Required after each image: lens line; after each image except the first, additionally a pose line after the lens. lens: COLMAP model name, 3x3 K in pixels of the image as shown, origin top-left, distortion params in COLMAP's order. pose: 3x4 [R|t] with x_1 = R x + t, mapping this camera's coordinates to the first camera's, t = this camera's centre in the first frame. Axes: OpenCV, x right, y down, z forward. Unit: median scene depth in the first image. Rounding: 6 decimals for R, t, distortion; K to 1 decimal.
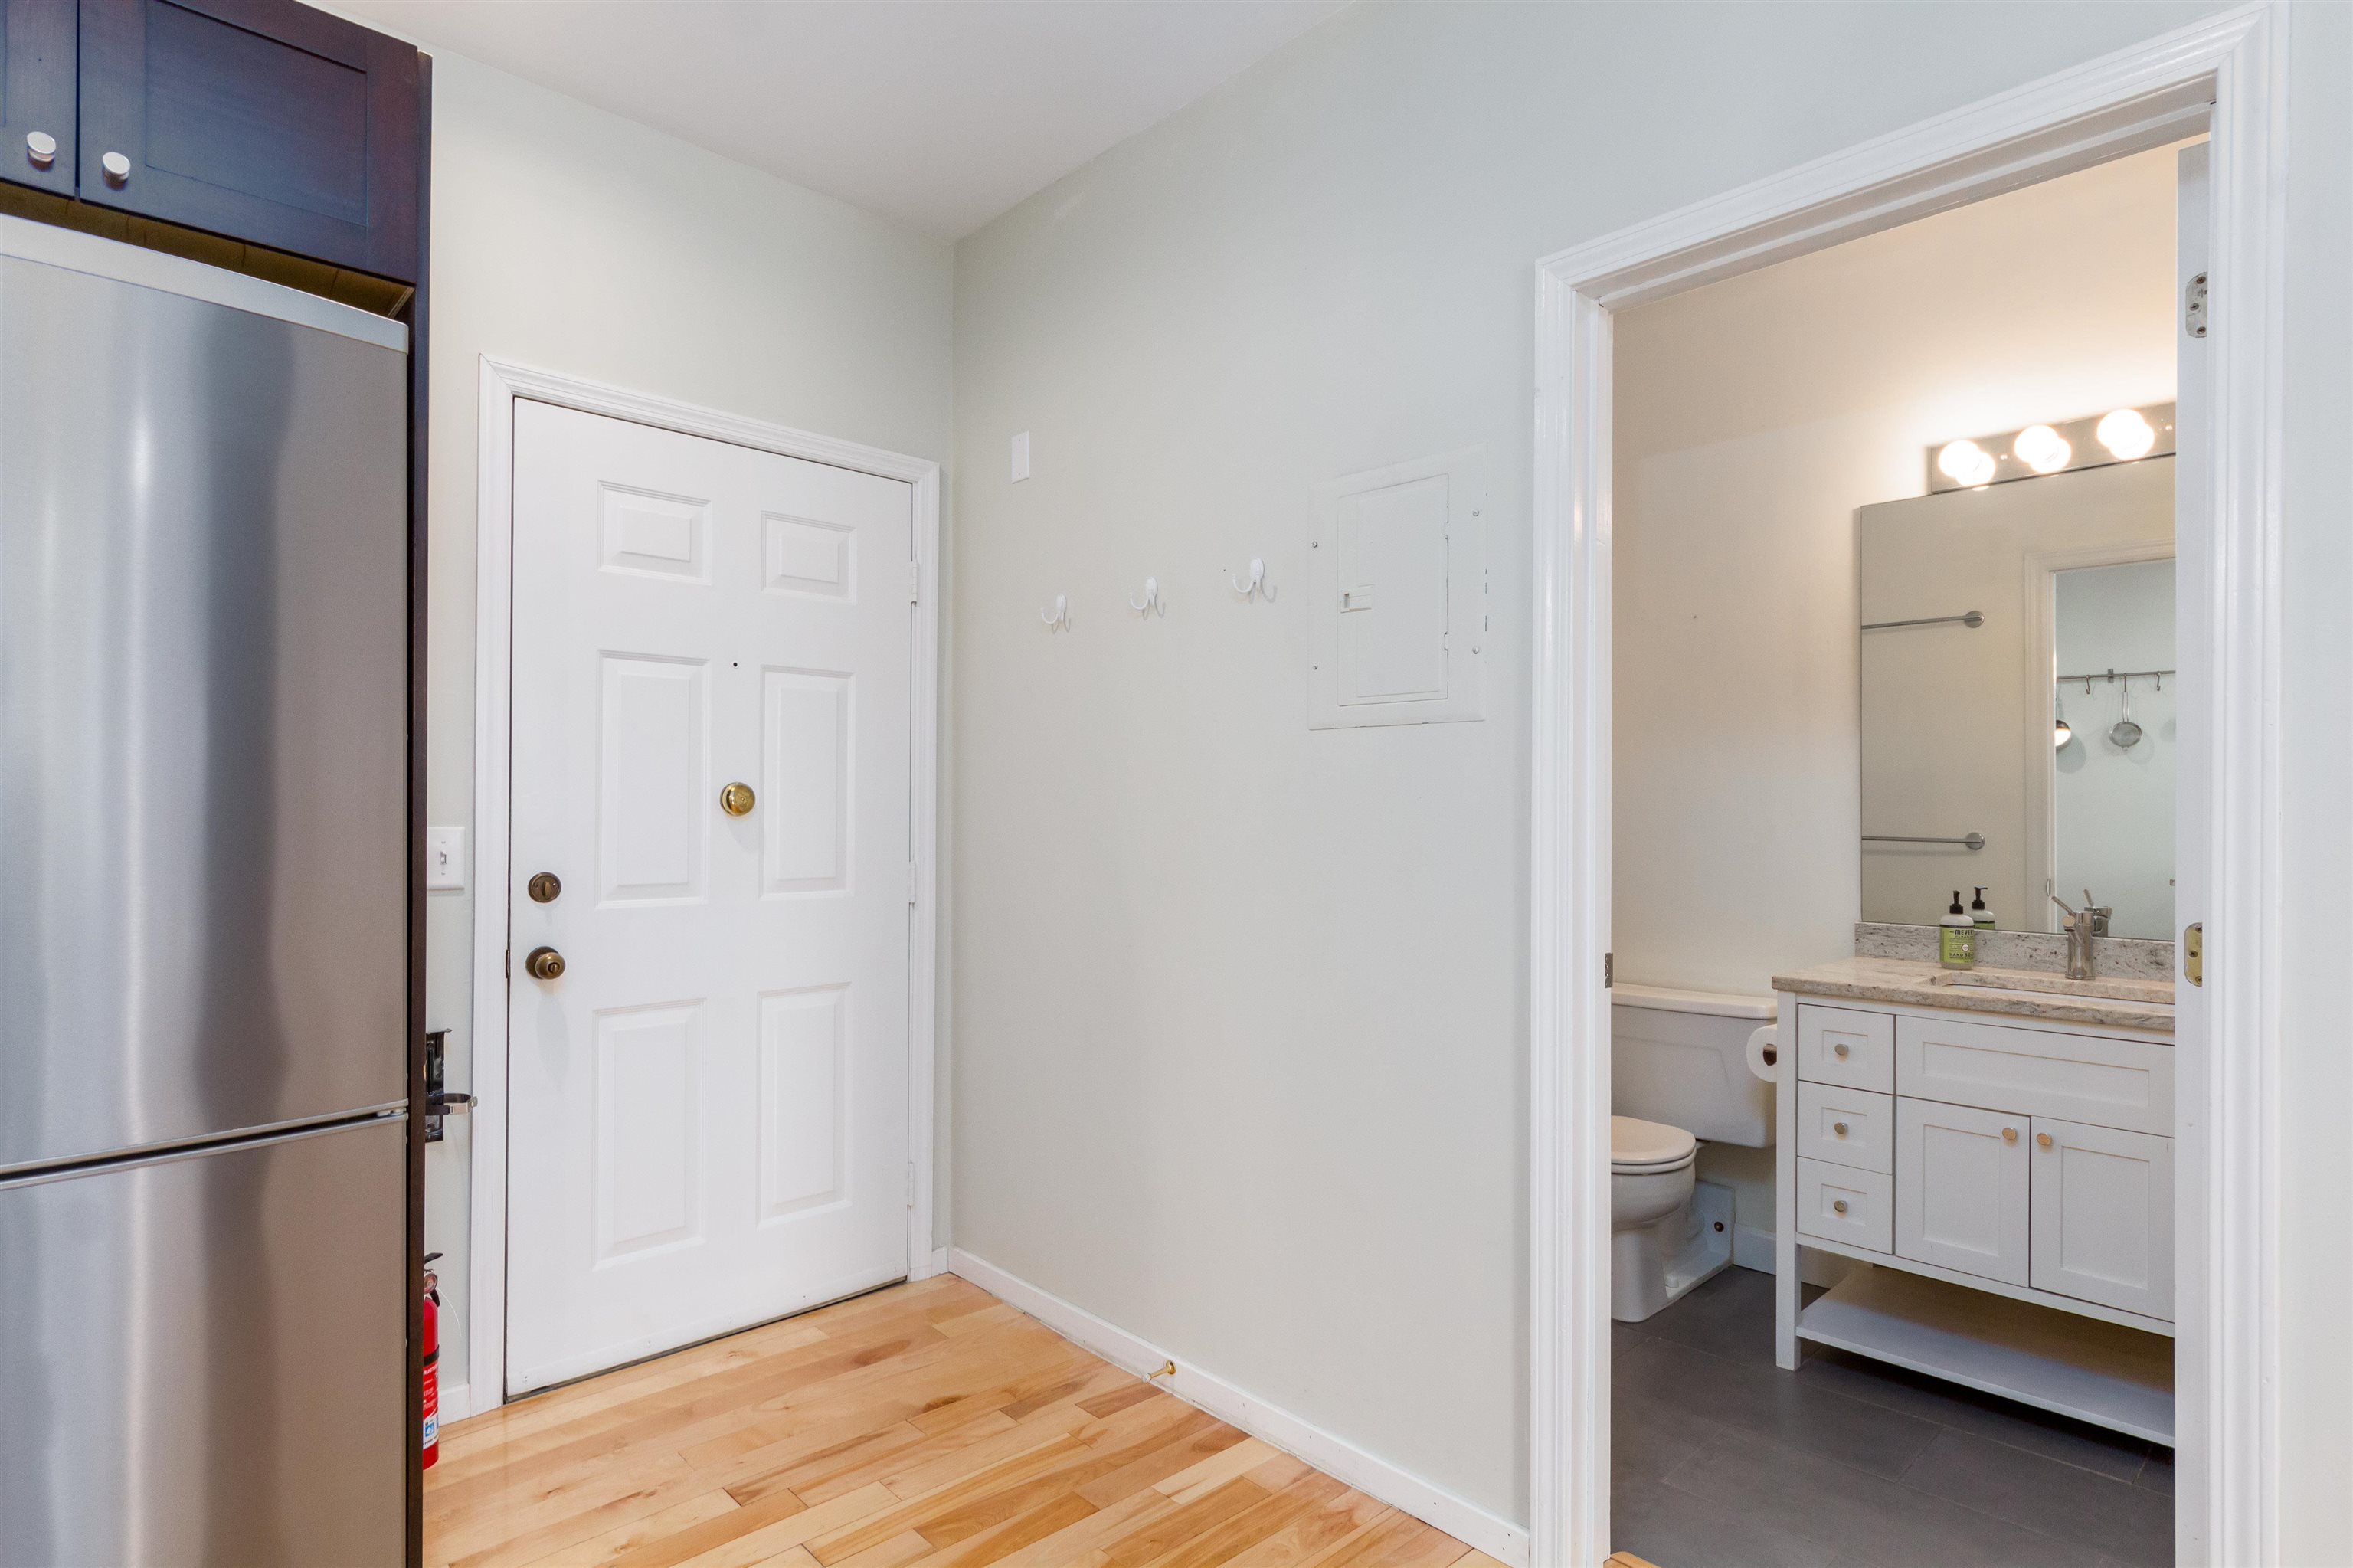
lens RADIAL K [[1214.3, 0, 1188.3], [0, 1214.3, 801.3], [0, 0, 1]] dist [-0.003316, 0.003611]
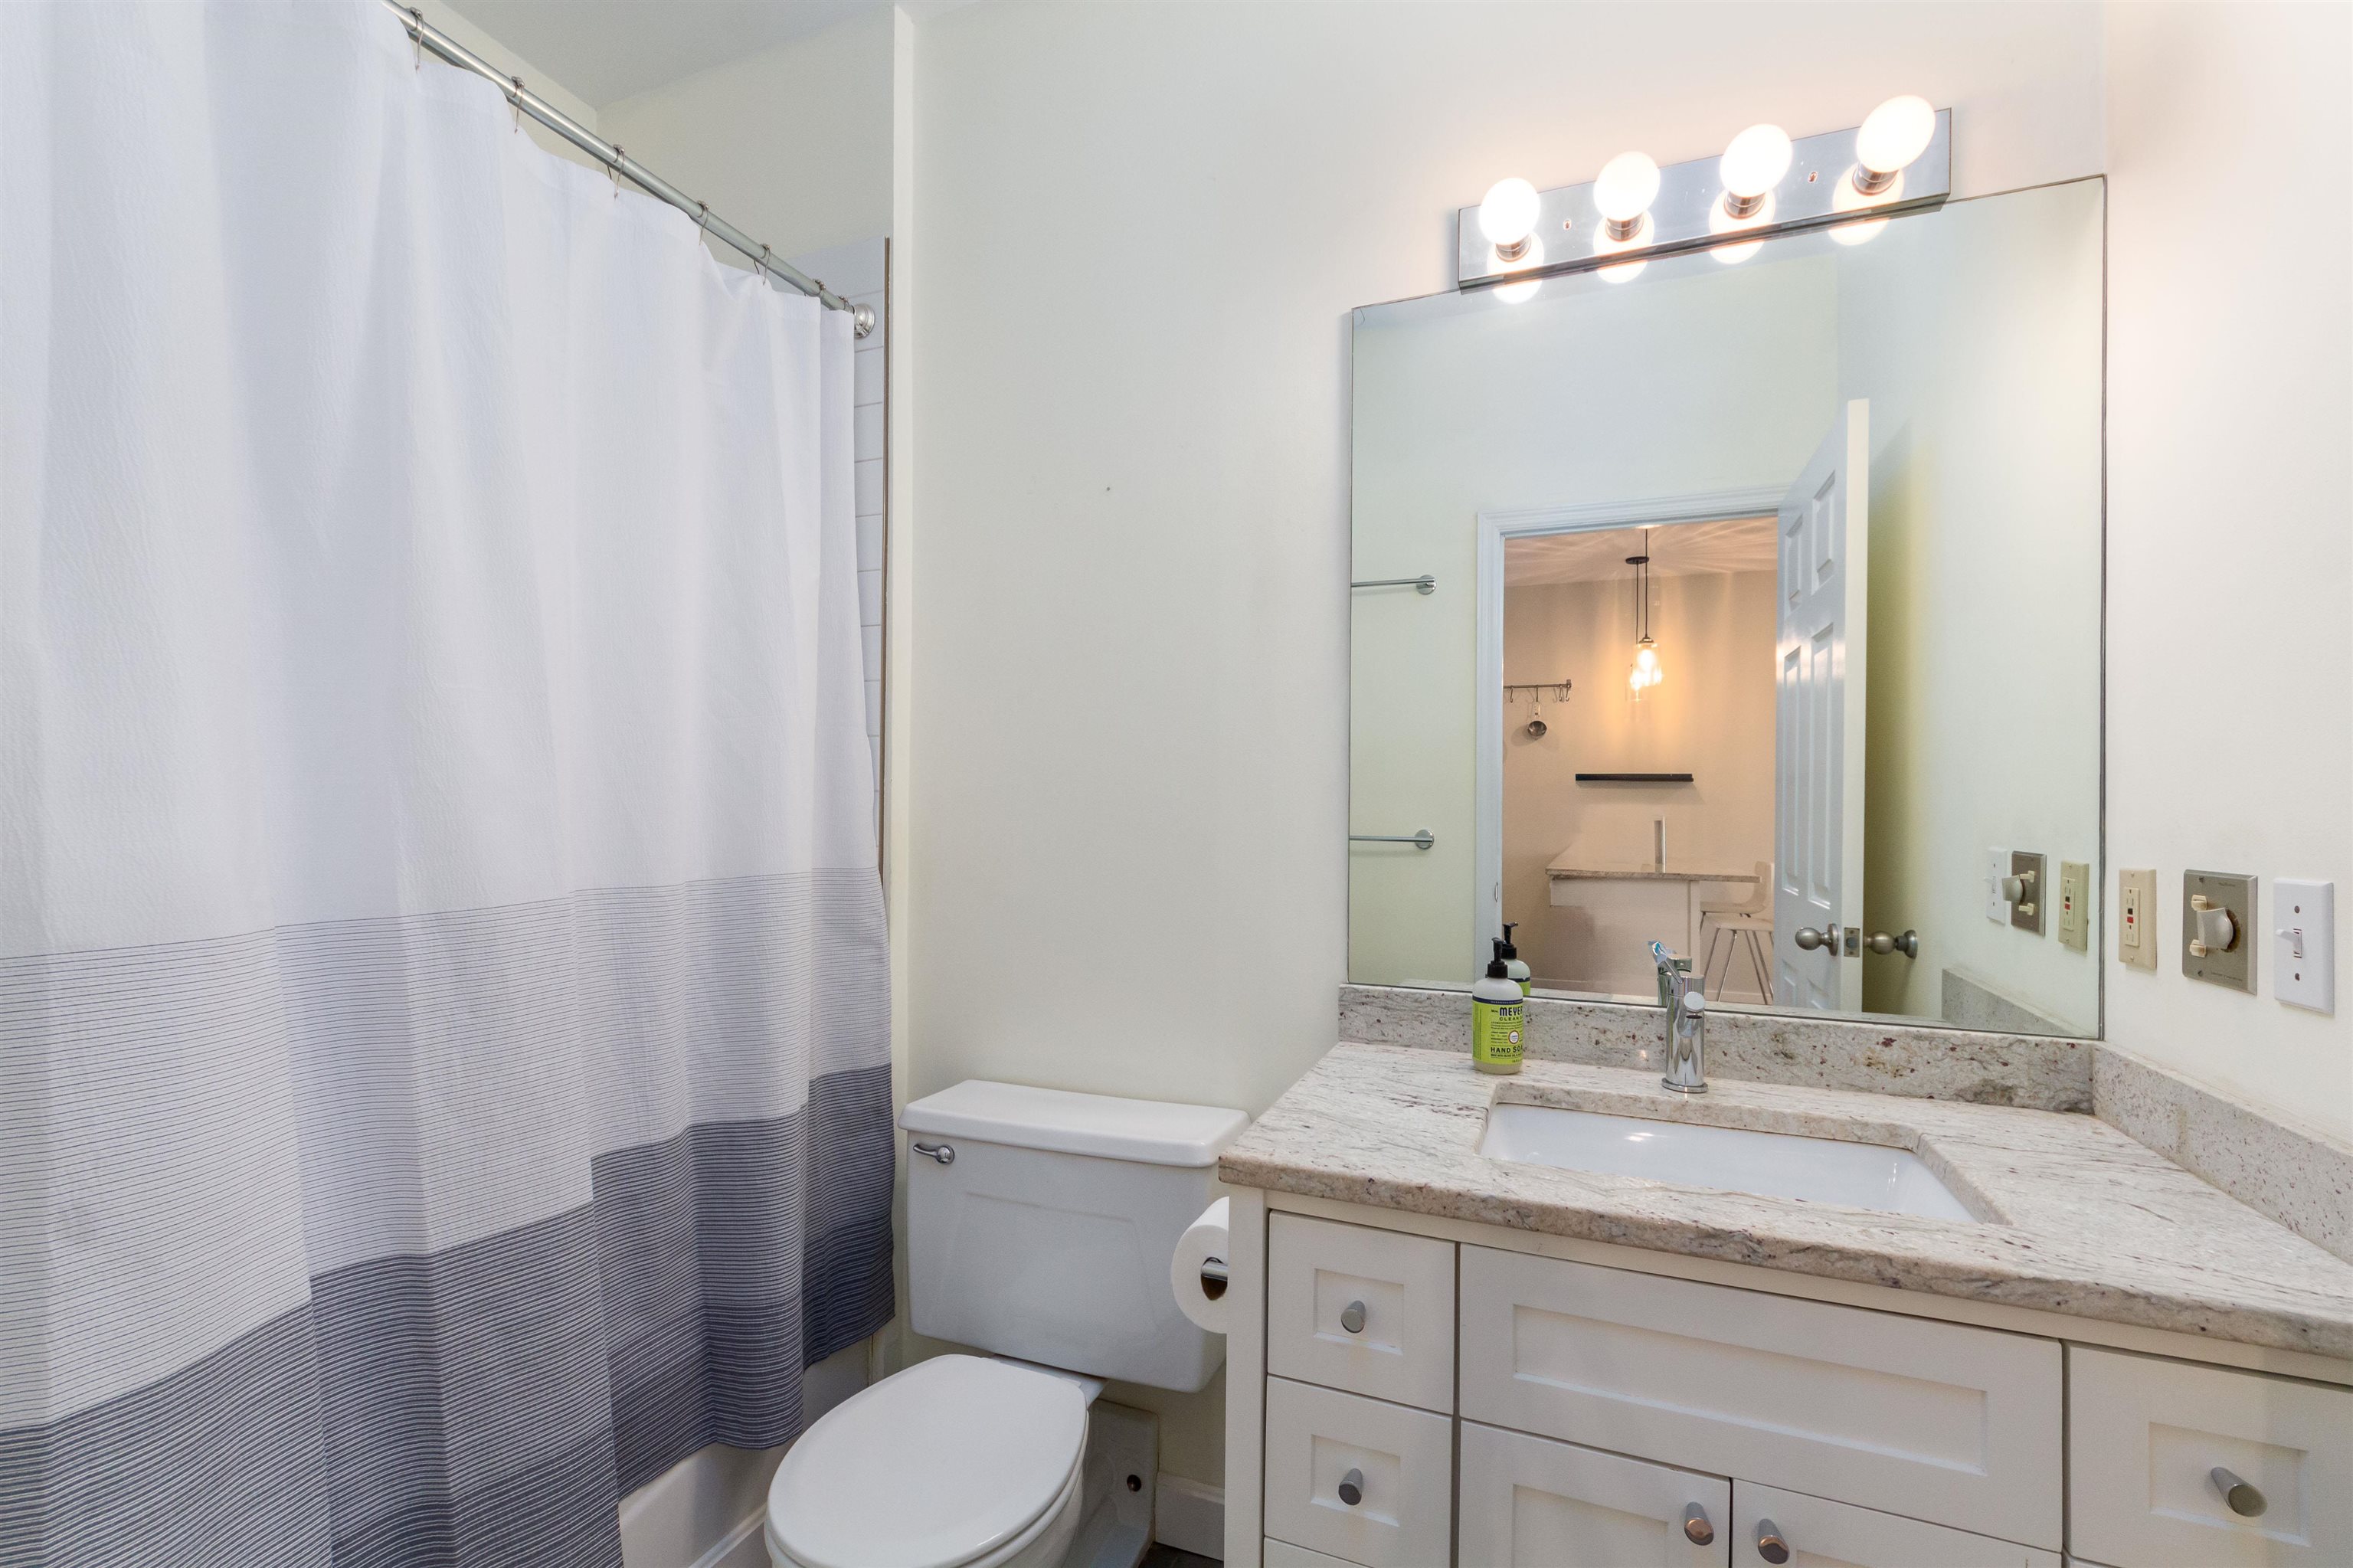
lens RADIAL K [[1048.1, 0, 1172.1], [0, 1048.1, 794.7], [0, 0, 1]] dist [0.005053, 0.001109]
pose [[0.915925, 0.007059, 0.401287, 0.283528], [-0.006566, 0.999975, -0.002605, 0.005342], [-0.401296, -0.000249, 0.915948, 0.600466]]
